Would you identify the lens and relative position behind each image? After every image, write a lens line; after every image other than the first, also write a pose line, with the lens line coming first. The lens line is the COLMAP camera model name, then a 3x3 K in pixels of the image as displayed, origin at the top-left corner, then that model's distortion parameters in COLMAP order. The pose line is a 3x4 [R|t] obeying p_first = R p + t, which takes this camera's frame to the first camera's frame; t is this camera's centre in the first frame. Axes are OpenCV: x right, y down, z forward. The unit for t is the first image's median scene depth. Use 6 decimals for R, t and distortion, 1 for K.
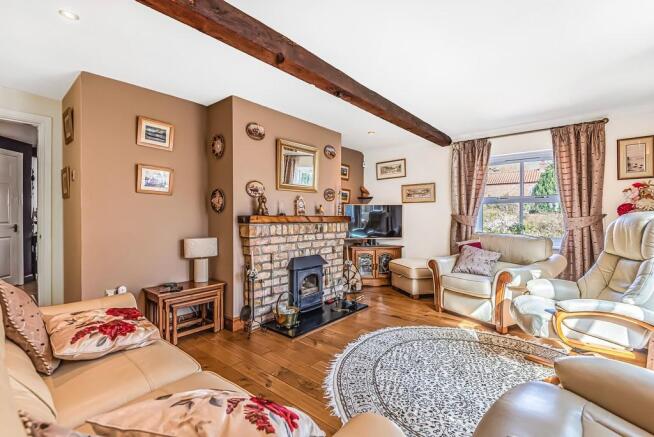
lens RADIAL K [[300.1, 0, 325.1], [0, 300.1, 219.5], [0, 0, 1]] dist [0.001242, -0.000798]
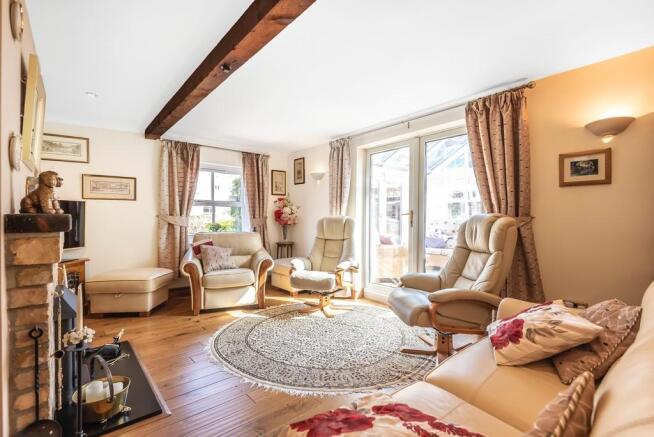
lens RADIAL K [[300.1, 0, 327.2], [0, 300.1, 216.6], [0, 0, 1]] dist [0.001242, -0.000798]
pose [[0.138794, 0.004766, 0.990310, -0.564166], [0.007169, 0.999957, -0.005817, -0.004365], [-0.990295, 0.007907, 0.138754, 0.472446]]
